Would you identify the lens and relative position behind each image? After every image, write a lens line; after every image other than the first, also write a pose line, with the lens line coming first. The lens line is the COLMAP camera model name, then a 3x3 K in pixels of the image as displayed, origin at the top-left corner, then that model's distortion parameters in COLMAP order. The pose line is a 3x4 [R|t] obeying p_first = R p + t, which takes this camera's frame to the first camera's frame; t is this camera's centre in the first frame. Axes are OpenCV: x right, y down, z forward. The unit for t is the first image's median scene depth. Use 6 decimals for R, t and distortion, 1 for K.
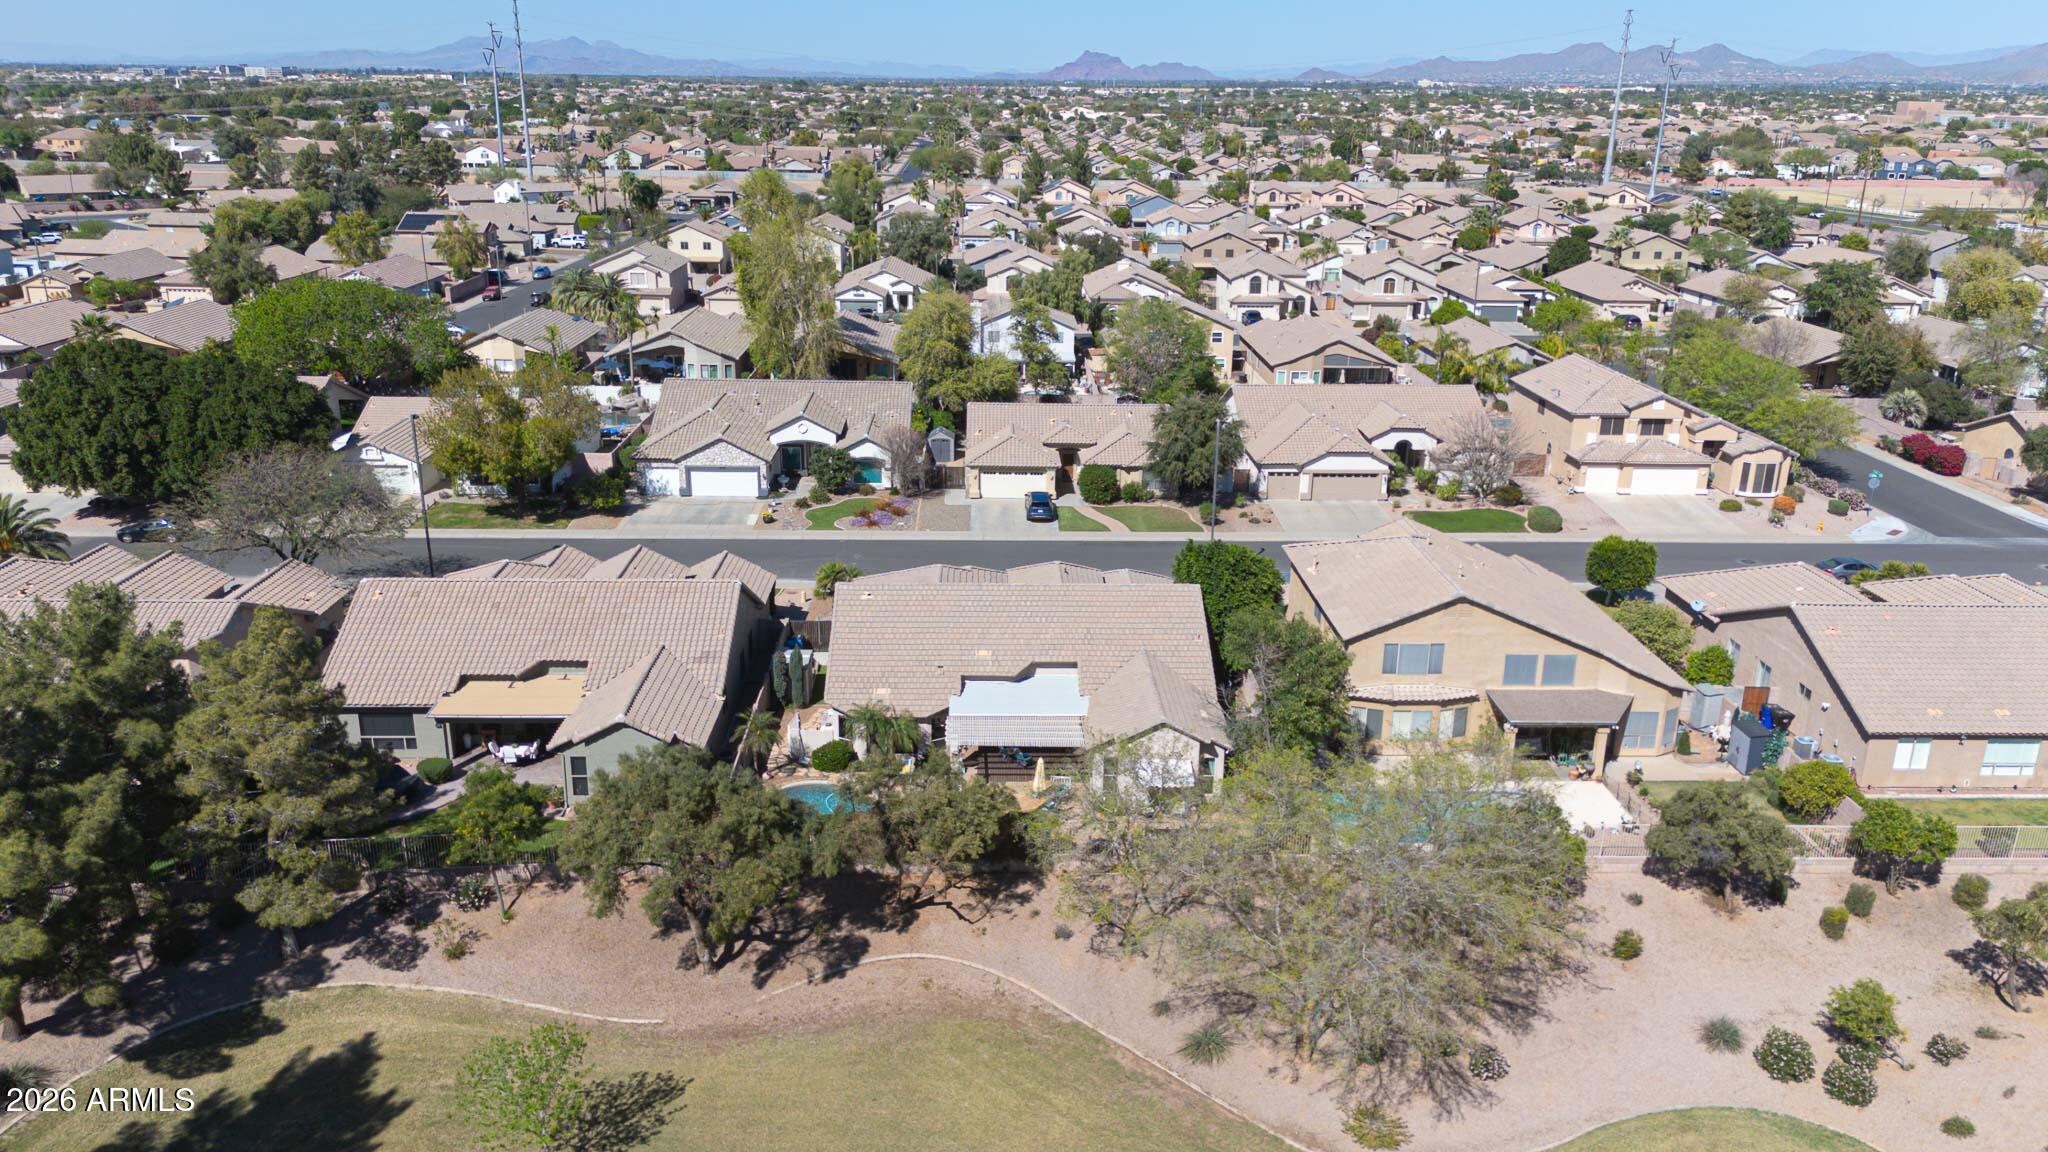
lens RADIAL K [[1509.5, 0, 1024.0], [0, 1509.5, 576.0], [0, 0, 1]] dist [0.119121, -0.201434]
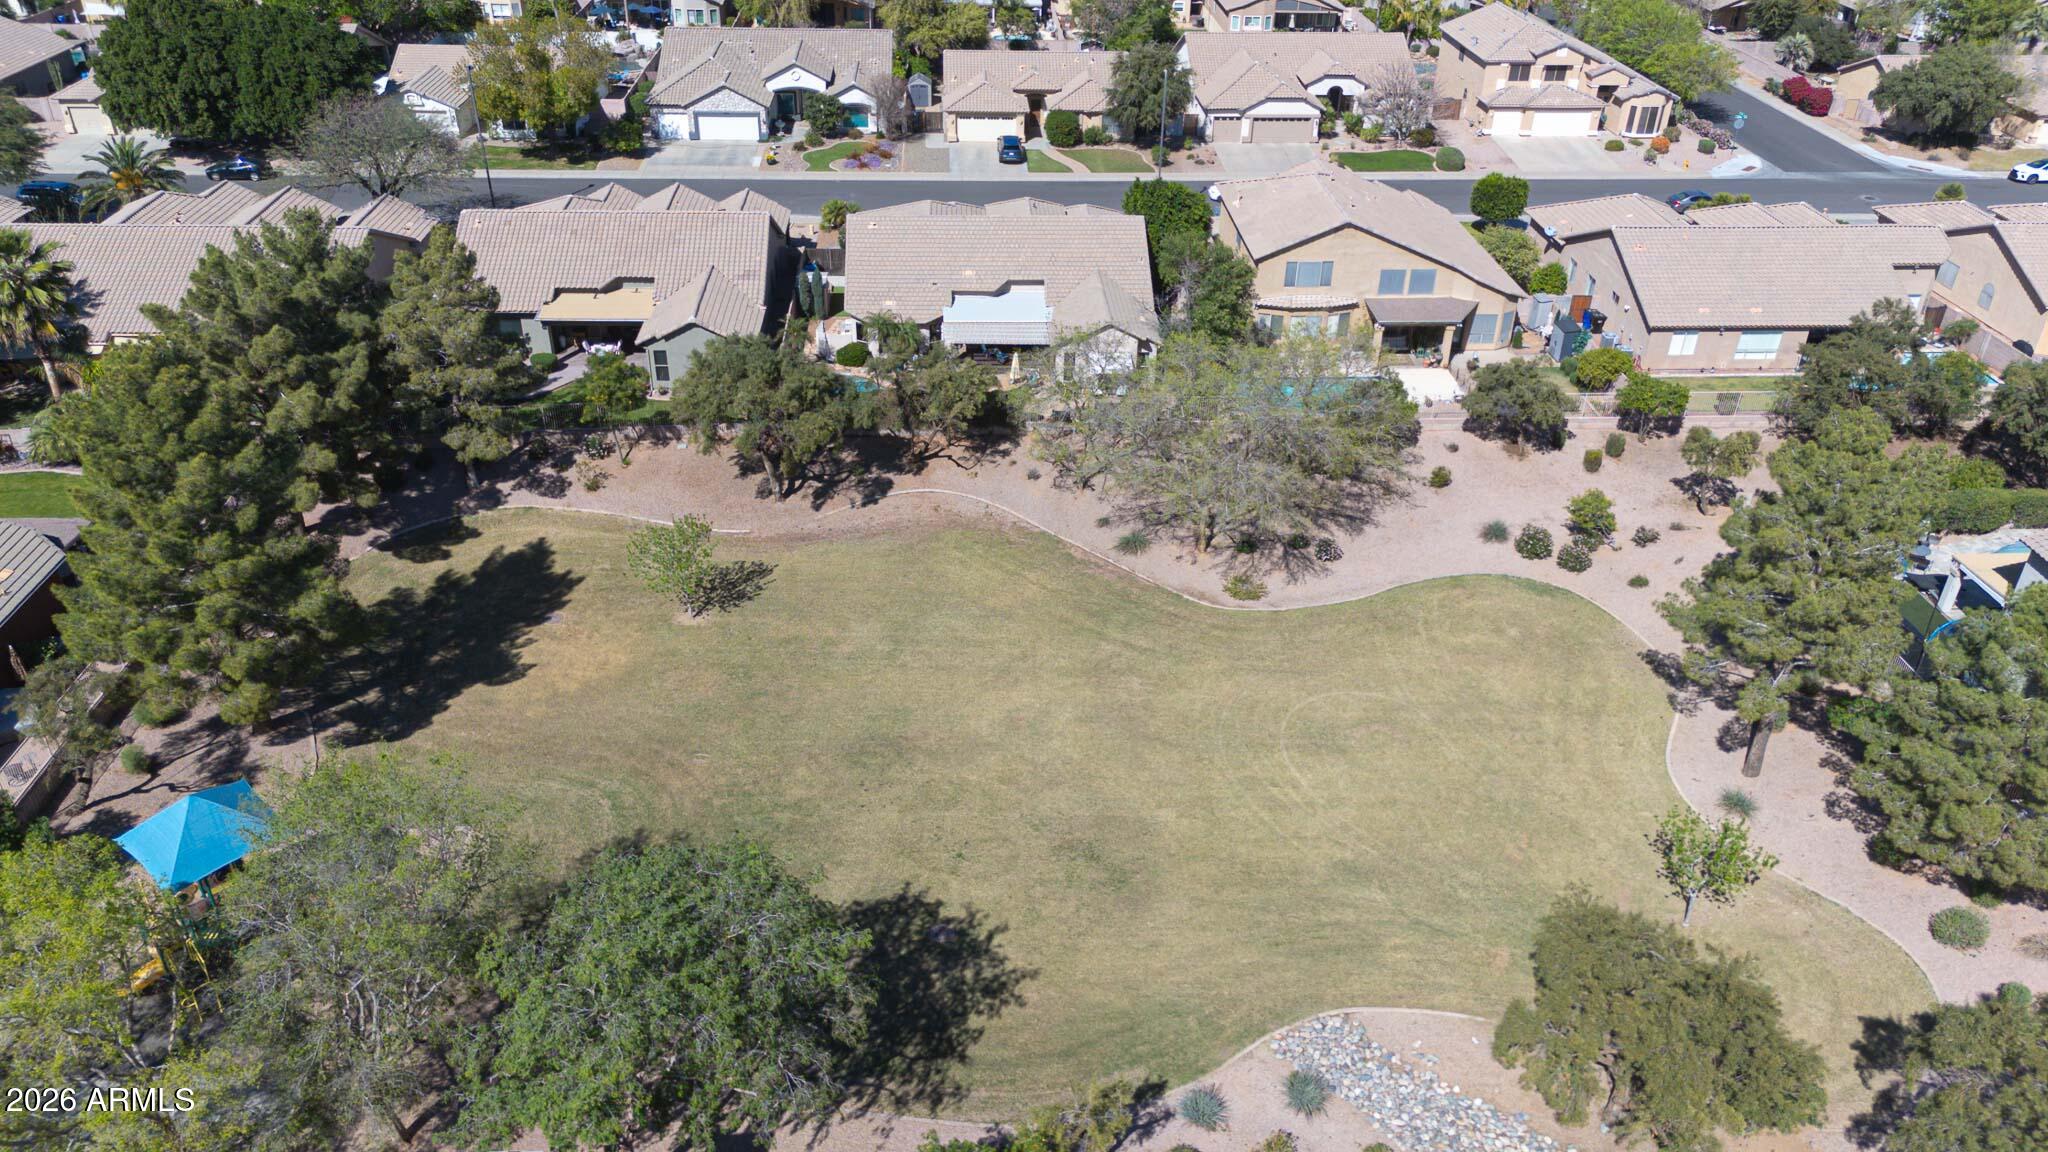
lens RADIAL K [[1528.8, 0, 1024.0], [0, 1528.8, 576.0], [0, 0, 1]] dist [0.076231, -0.088334]
pose [[0.999733, -0.007937, 0.021696, -0.007029], [0.002905, 0.974871, 0.222753, 0.008805], [-0.022919, -0.222631, 0.974633, -0.189045]]
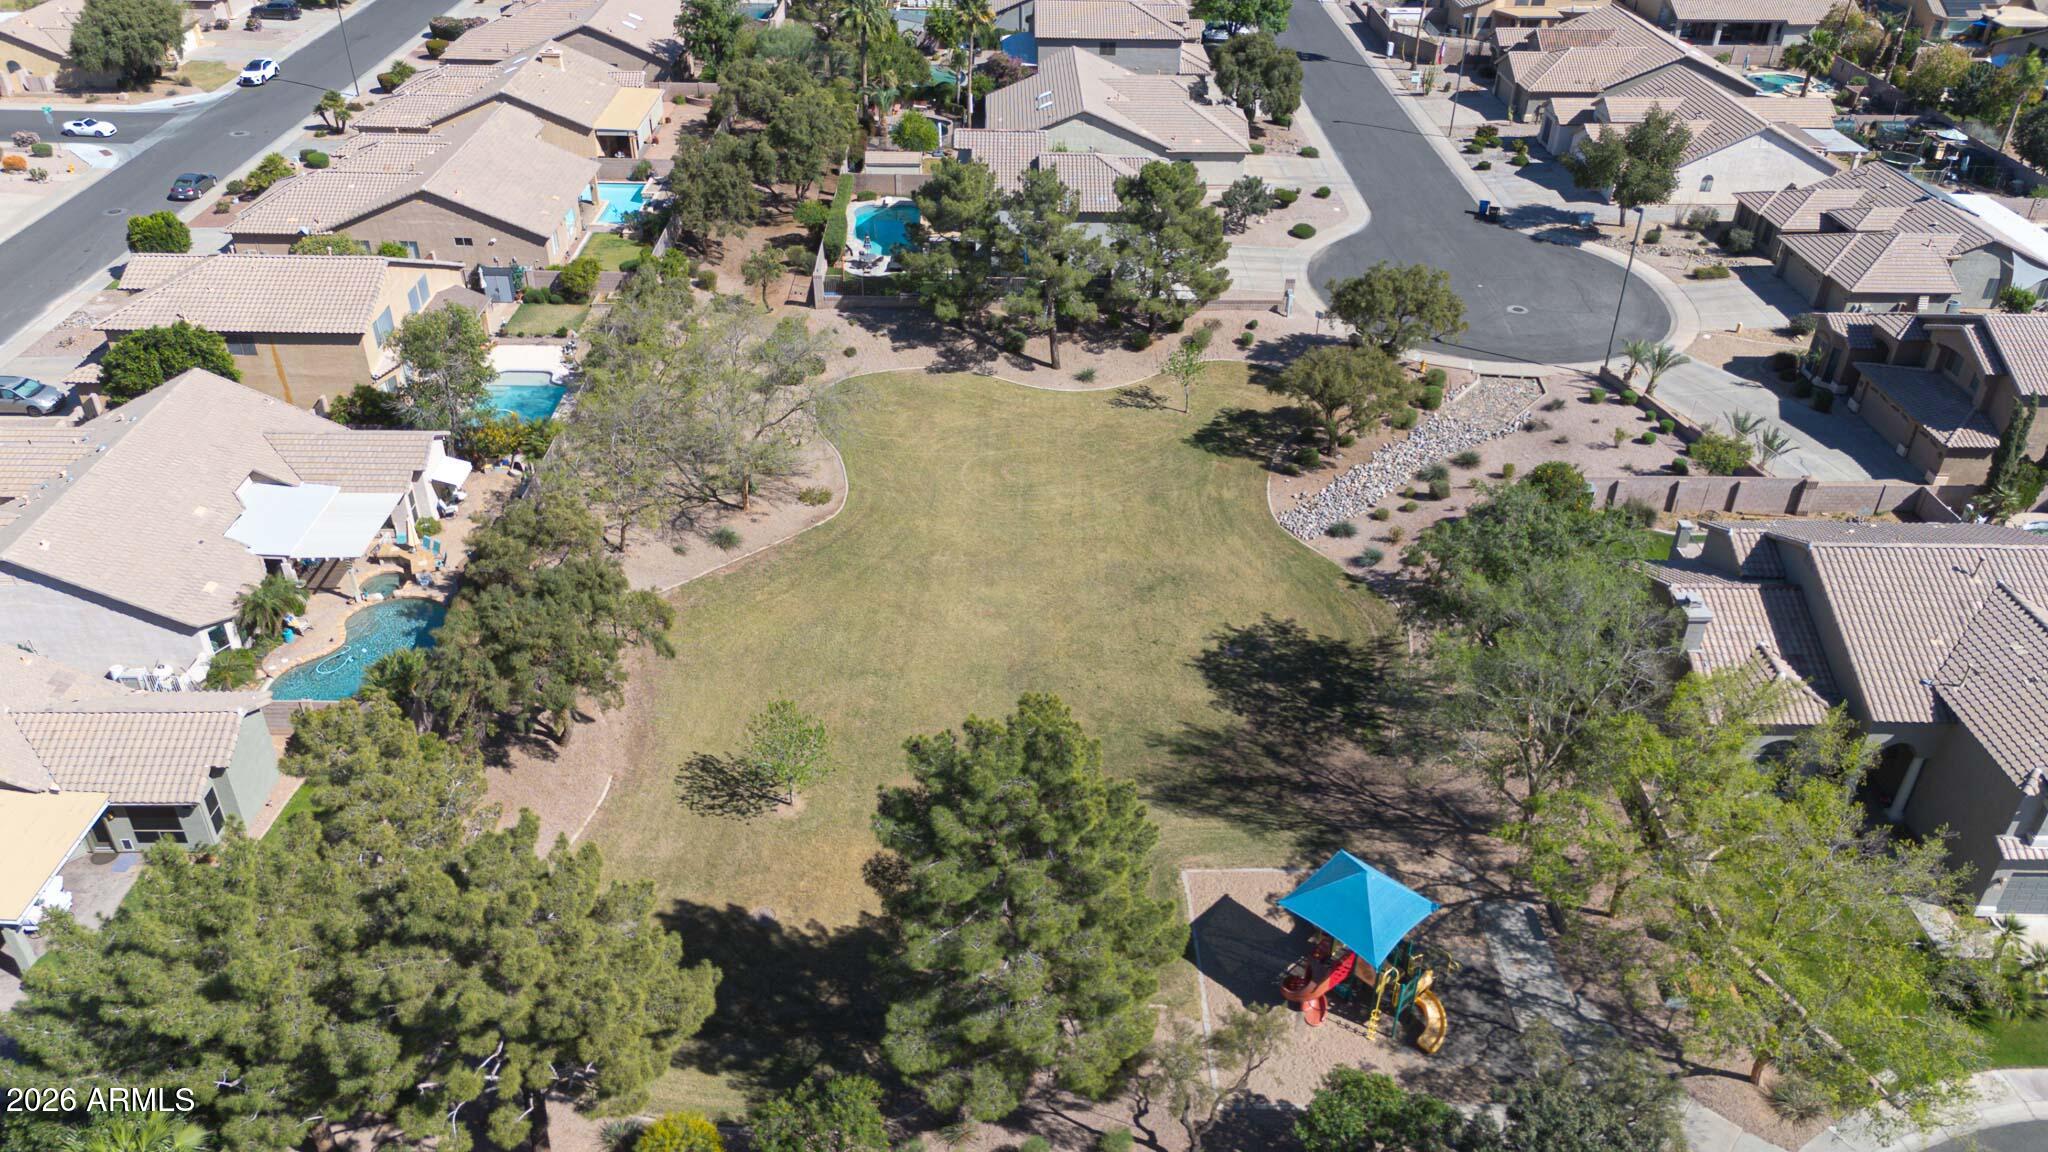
lens RADIAL K [[1505.3, 0, 1024.0], [0, 1505.3, 576.0], [0, 0, 1]] dist [0.086519, -0.091786]
pose [[0.014322, -0.558564, 0.829338, -0.558274], [0.291969, 0.795612, 0.530808, -0.186370], [-0.956321, 0.234538, 0.174478, 0.211614]]
